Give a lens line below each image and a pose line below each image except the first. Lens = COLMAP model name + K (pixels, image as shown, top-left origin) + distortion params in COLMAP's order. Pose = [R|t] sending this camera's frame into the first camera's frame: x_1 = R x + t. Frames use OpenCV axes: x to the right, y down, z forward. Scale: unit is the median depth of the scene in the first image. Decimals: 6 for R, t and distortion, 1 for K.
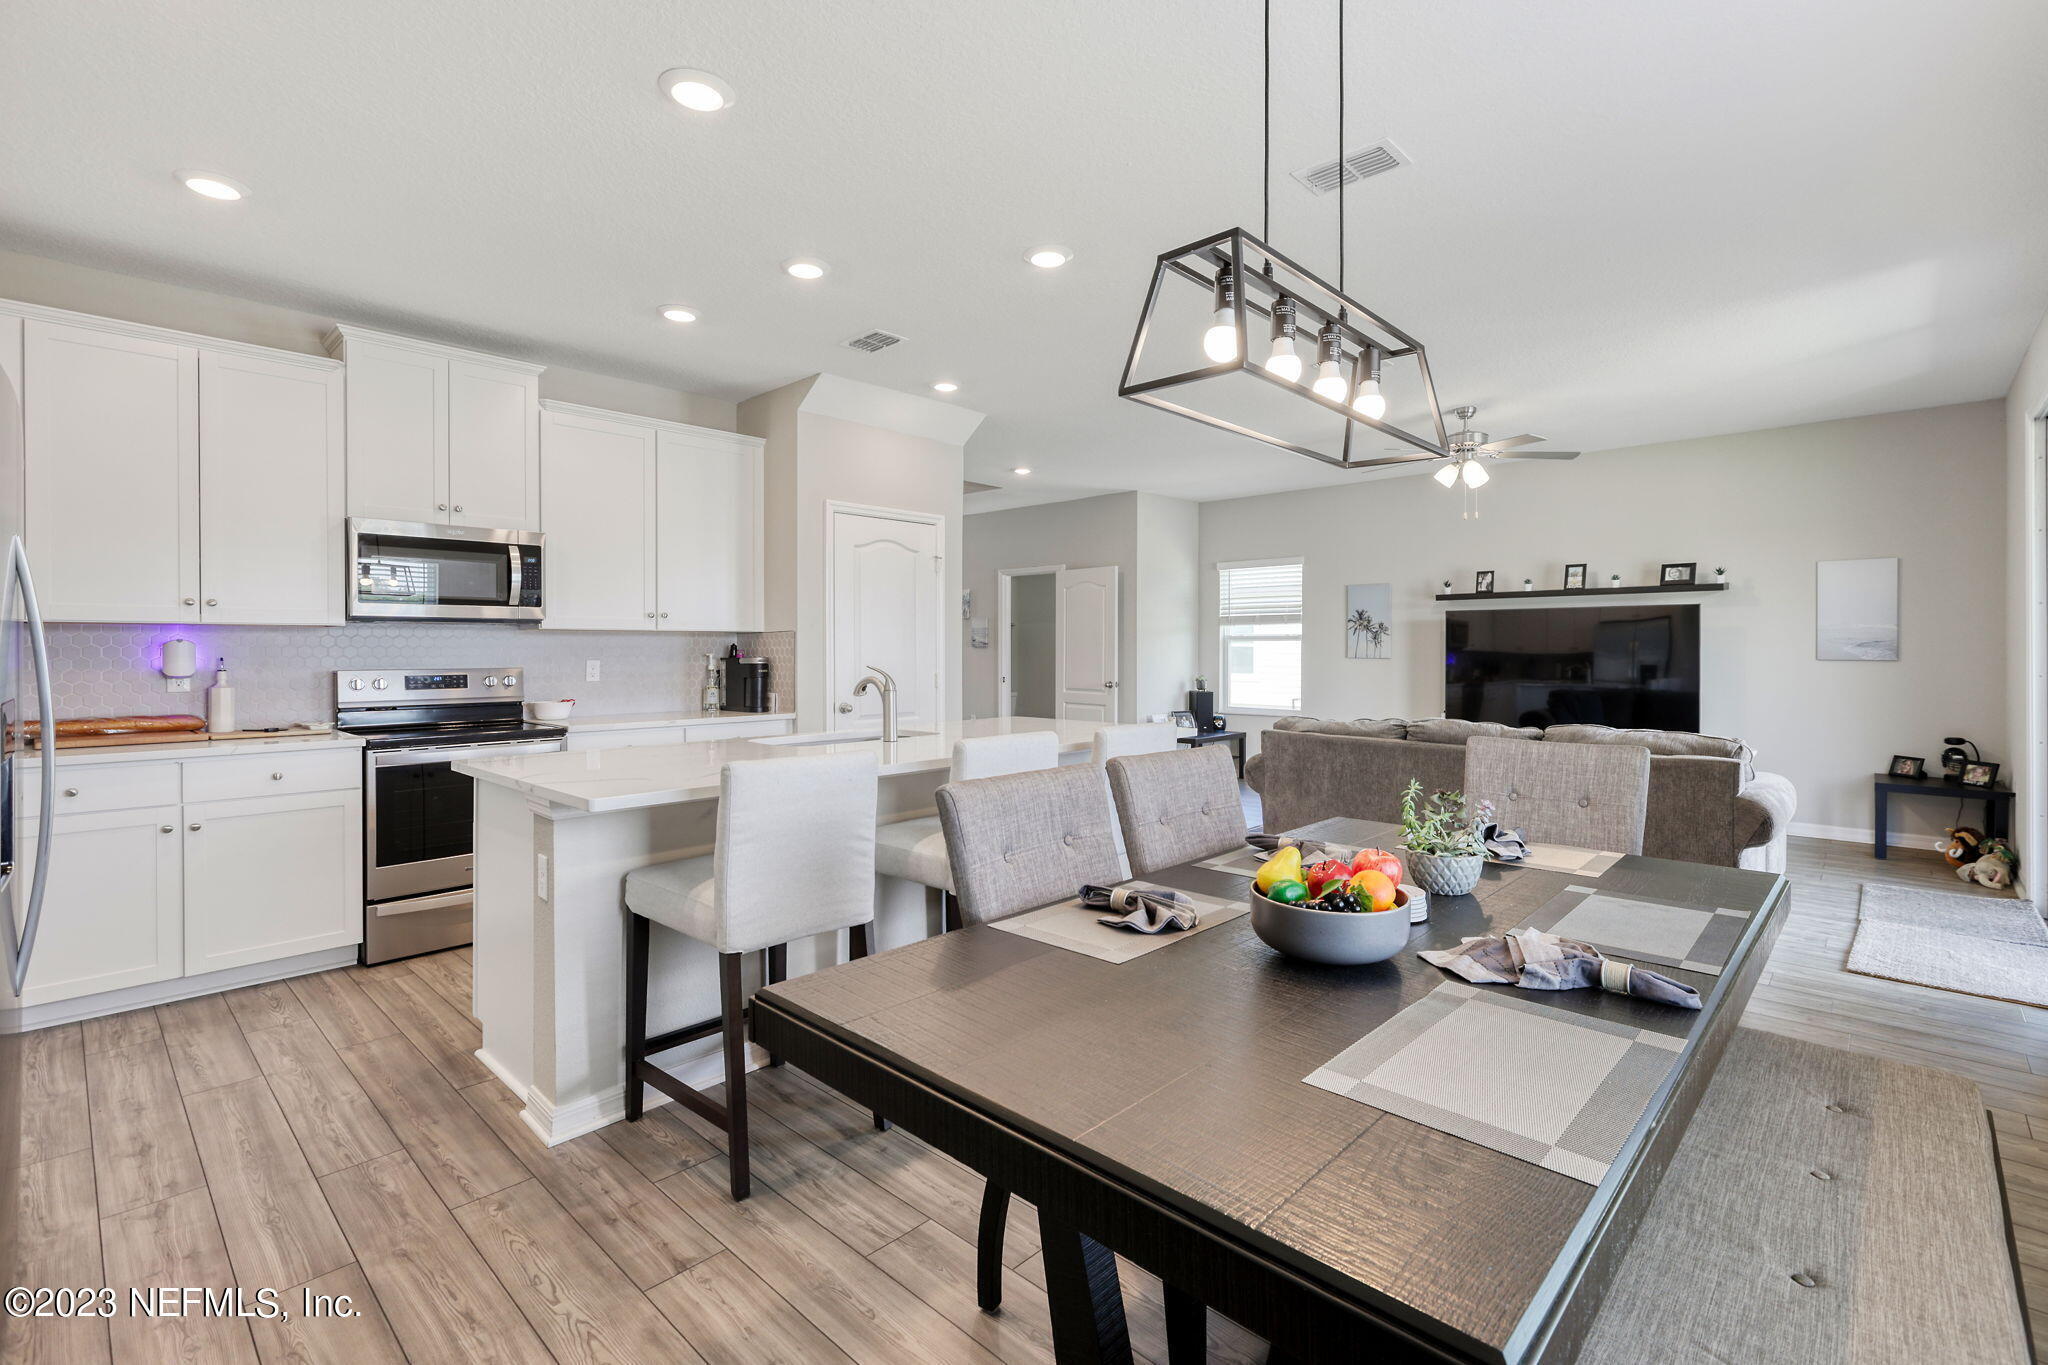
lens RADIAL K [[918.4, 0, 1044.2], [0, 918.4, 661.7], [0, 0, 1]] dist [0.002187, 0.000277]
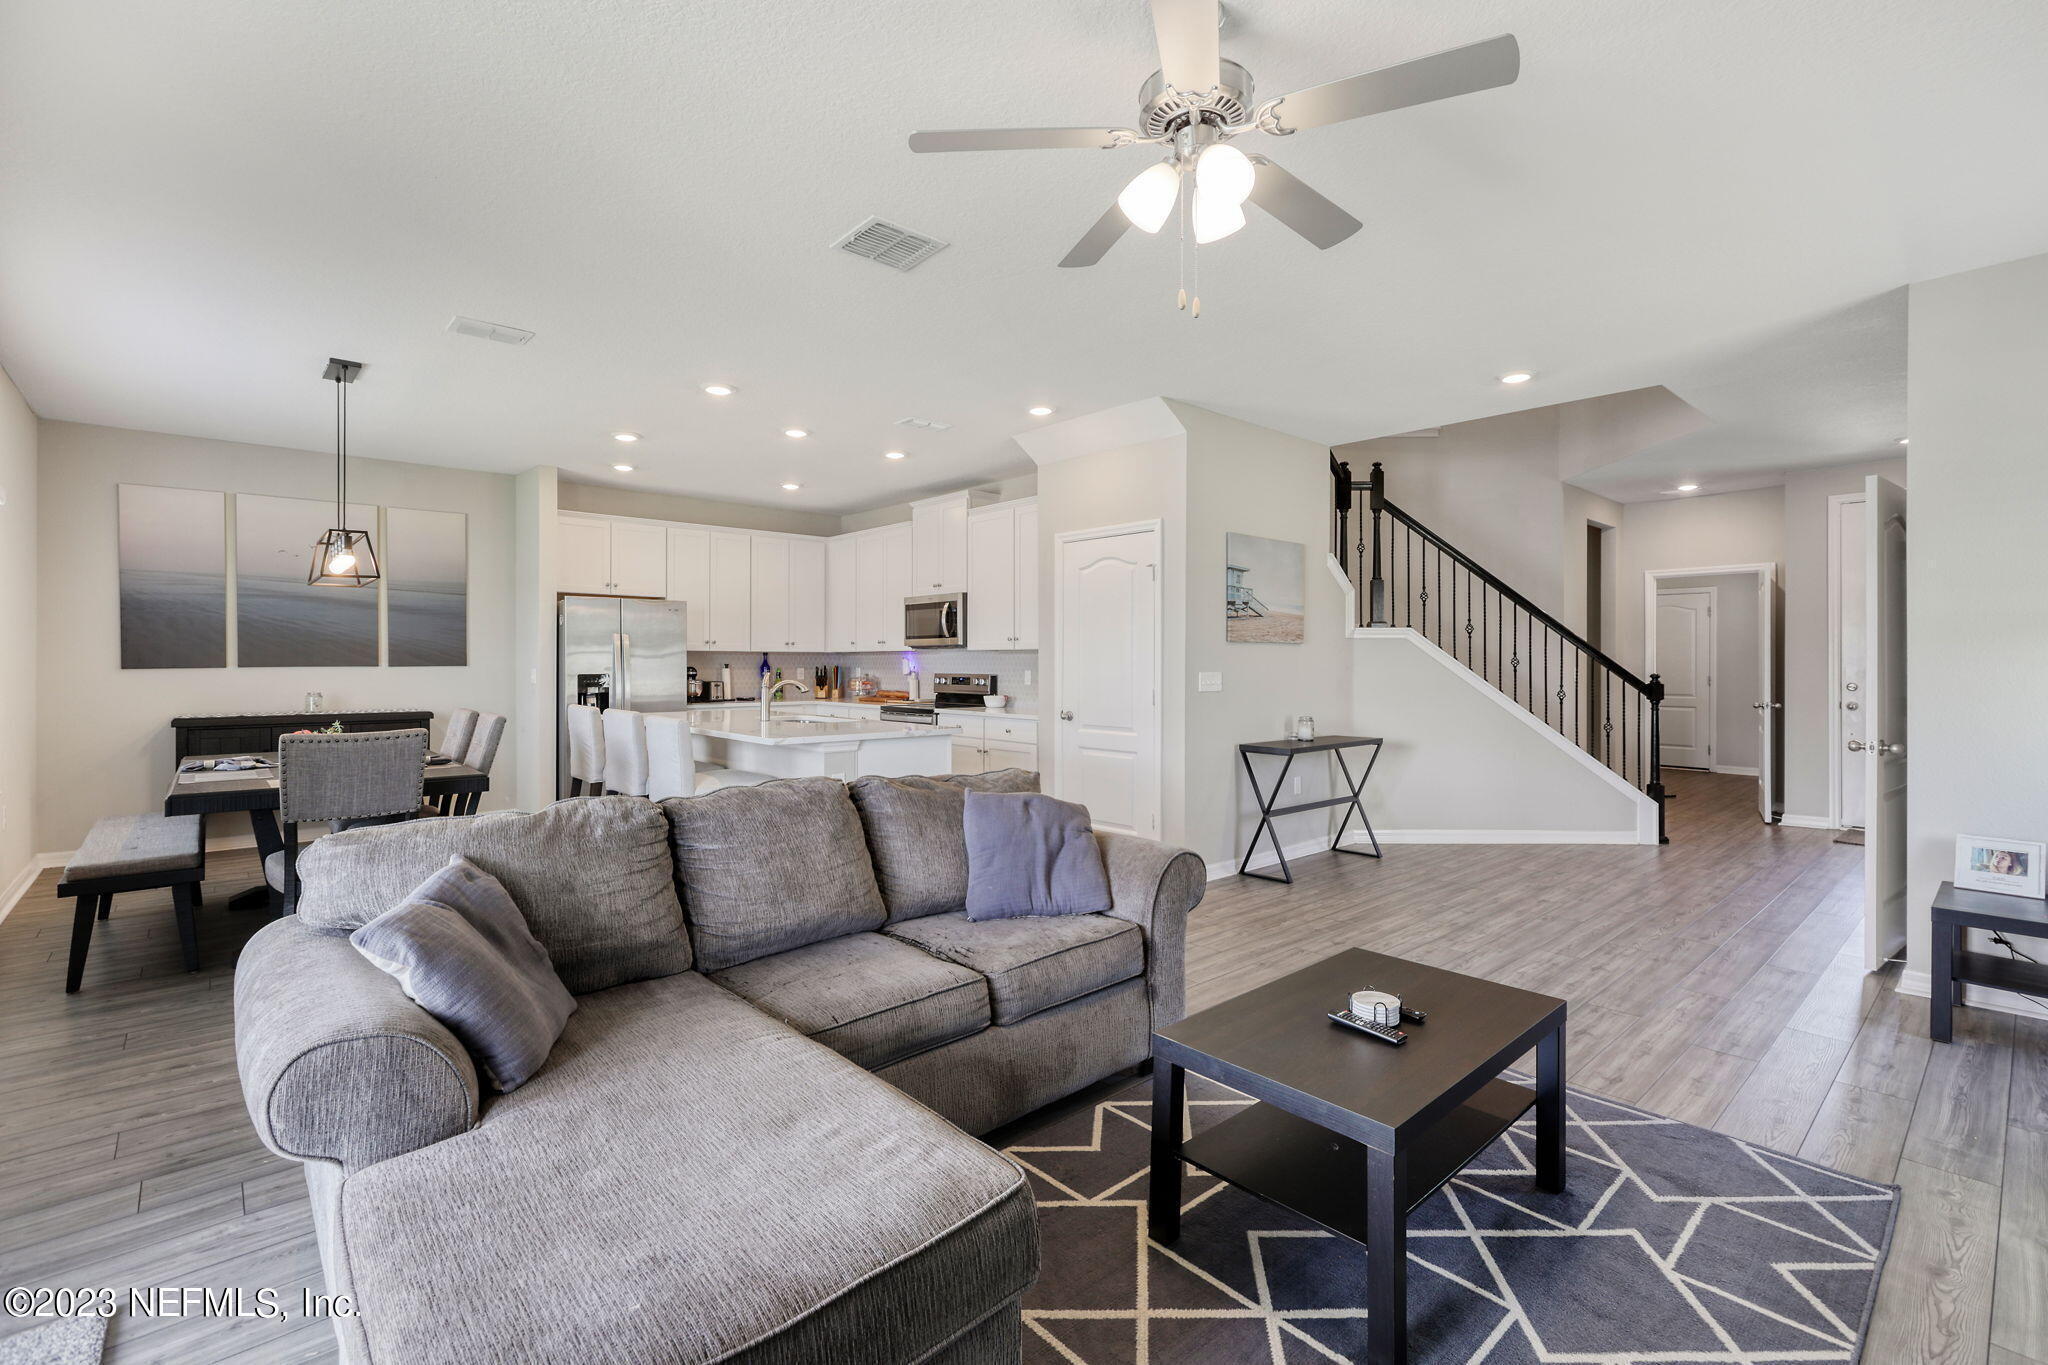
lens RADIAL K [[918.4, 0, 1014.3], [0, 918.4, 677.5], [0, 0, 1]] dist [0.002187, 0.000277]
pose [[-0.093302, 0.015542, -0.995517, 1.195288], [-0.021582, 0.999612, 0.017628, -0.019362], [0.995404, 0.023130, -0.092930, 1.374402]]
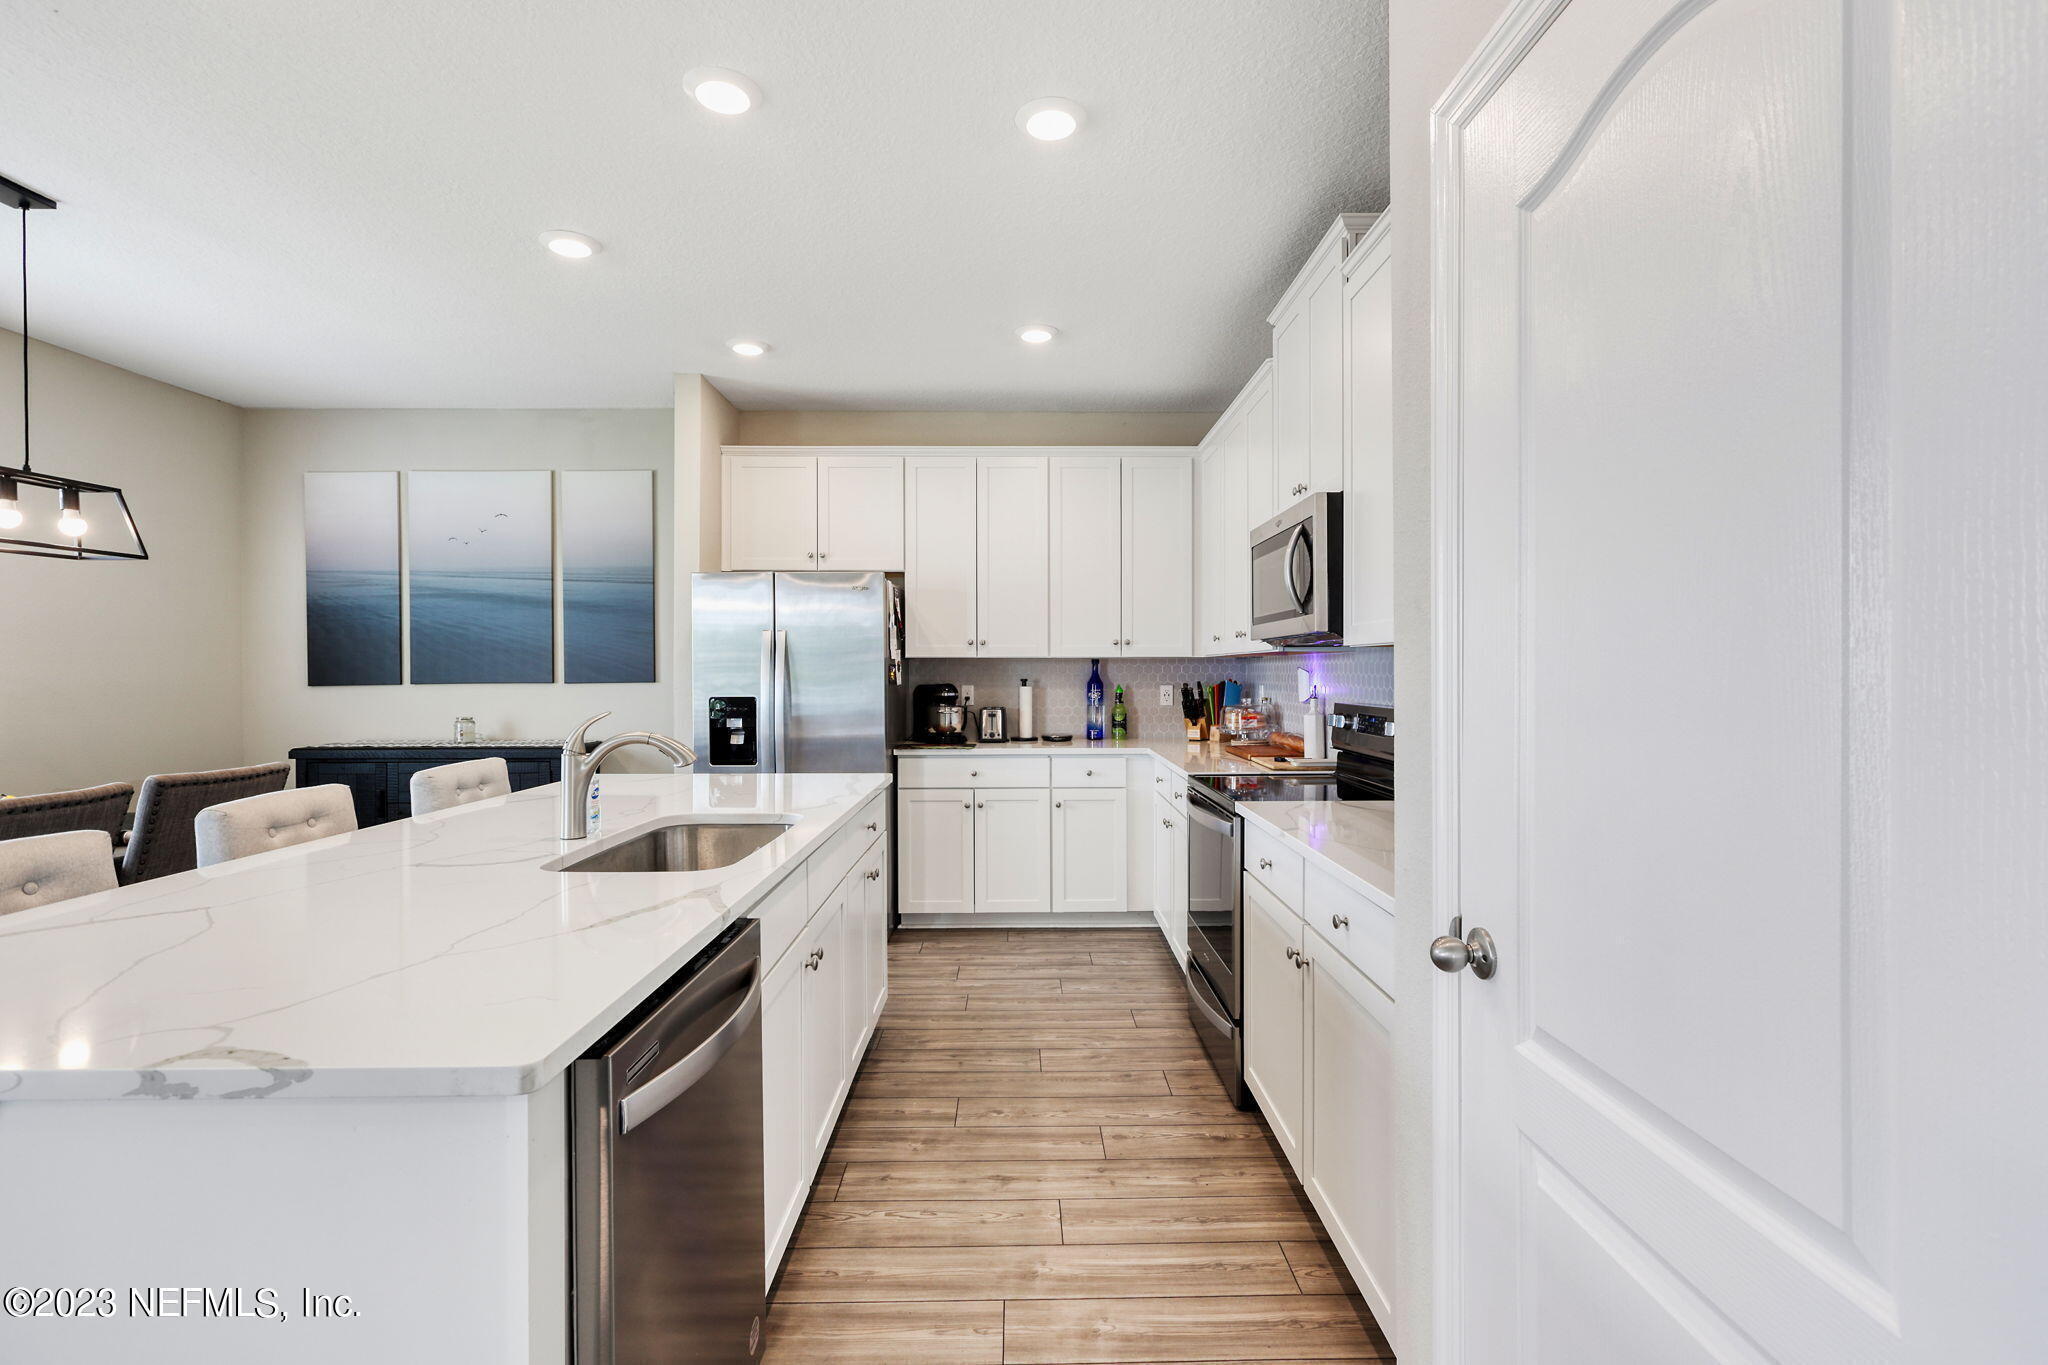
lens RADIAL K [[918.4, 0, 1035.3], [0, 918.4, 675.2], [0, 0, 1]] dist [0.002187, 0.000277]
pose [[-0.716706, 0.004619, -0.697361, 0.026676], [-0.012482, 0.999733, 0.019450, -0.028820], [0.697264, 0.022644, -0.716456, 1.439103]]
